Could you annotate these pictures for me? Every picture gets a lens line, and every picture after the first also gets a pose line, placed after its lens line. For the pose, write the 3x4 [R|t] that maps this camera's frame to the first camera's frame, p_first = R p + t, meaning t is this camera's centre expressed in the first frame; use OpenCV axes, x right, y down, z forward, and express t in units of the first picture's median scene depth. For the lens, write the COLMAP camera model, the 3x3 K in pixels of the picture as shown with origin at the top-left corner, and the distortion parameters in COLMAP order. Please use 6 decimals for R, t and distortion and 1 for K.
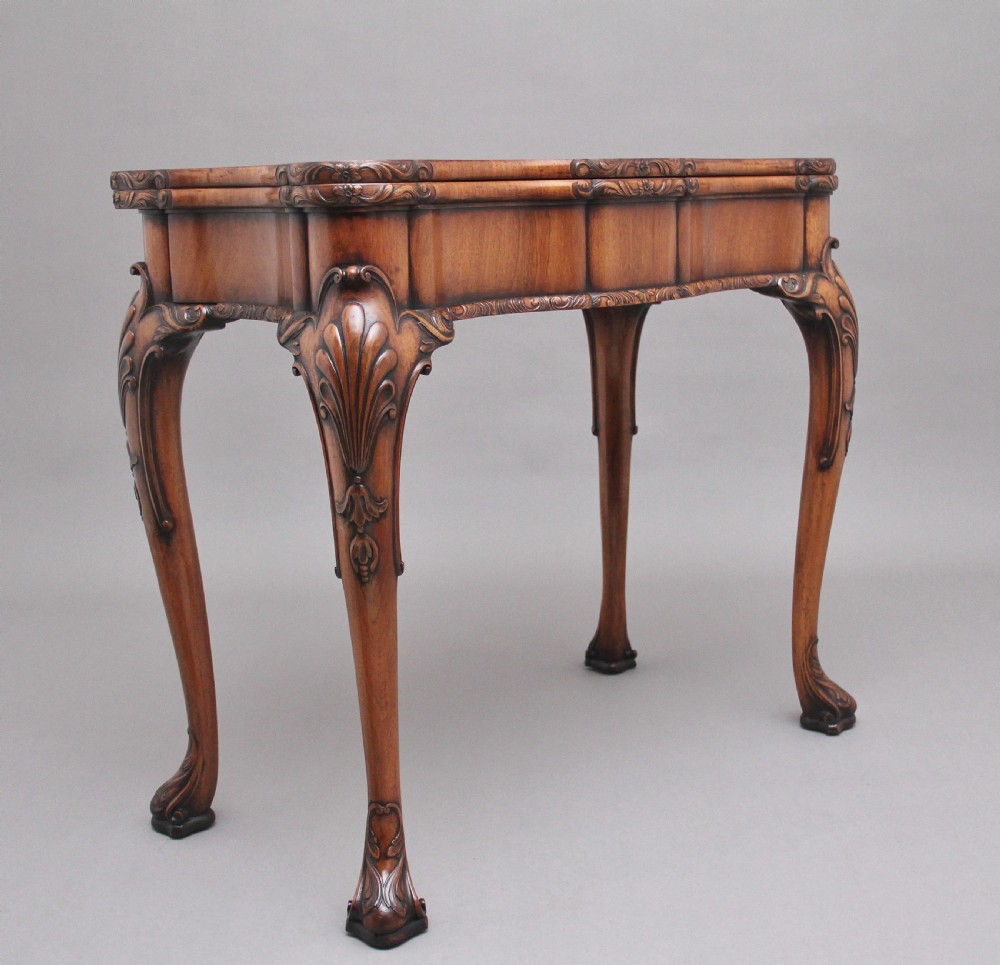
lens RADIAL K [[1478.2, 0, 500.0], [0, 1478.2, 482.5], [0, 0, 1]] dist [-0.050229, 0.008003]
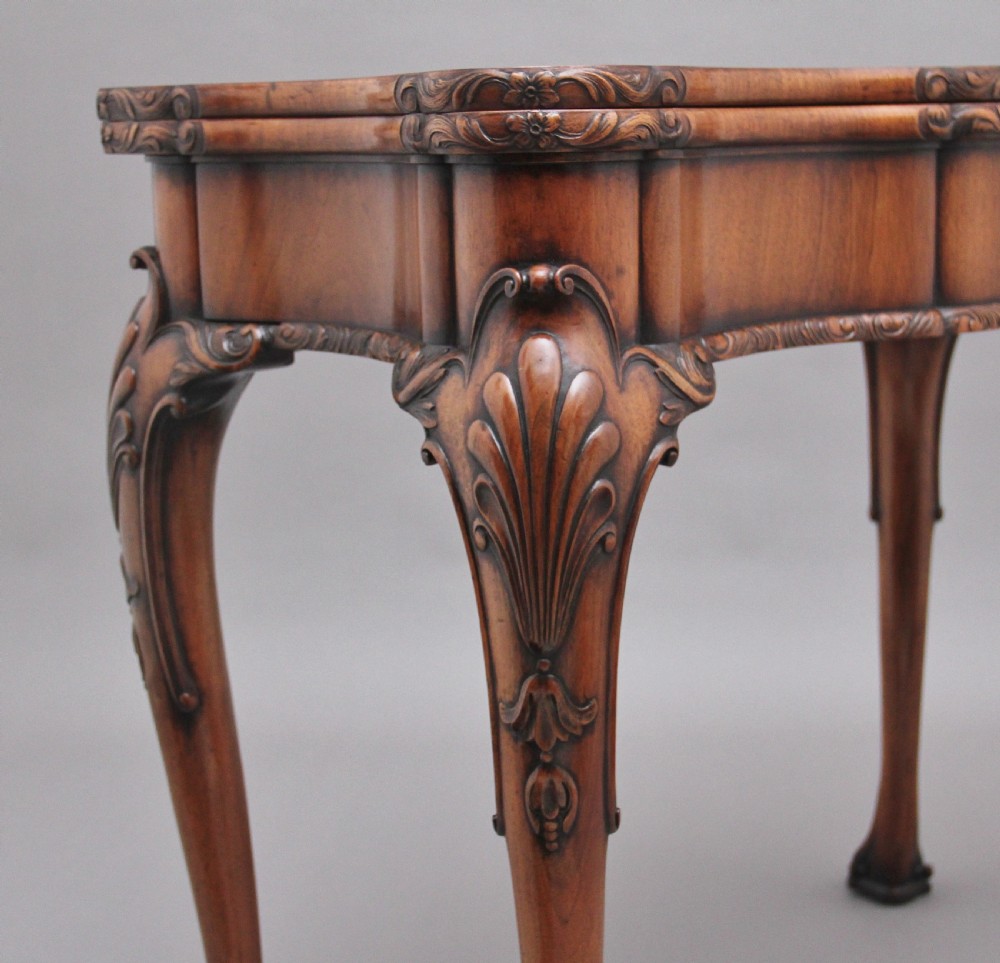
lens RADIAL K [[1864.5, 0, 500.0], [0, 1864.5, 481.5], [0, 0, 1]] dist [0.022700, 0.065082]
pose [[0.998326, 0.012430, -0.056478, -0.070301], [-0.012939, 0.999879, -0.008640, -0.058356], [0.056364, 0.009356, 0.998366, 0.305740]]
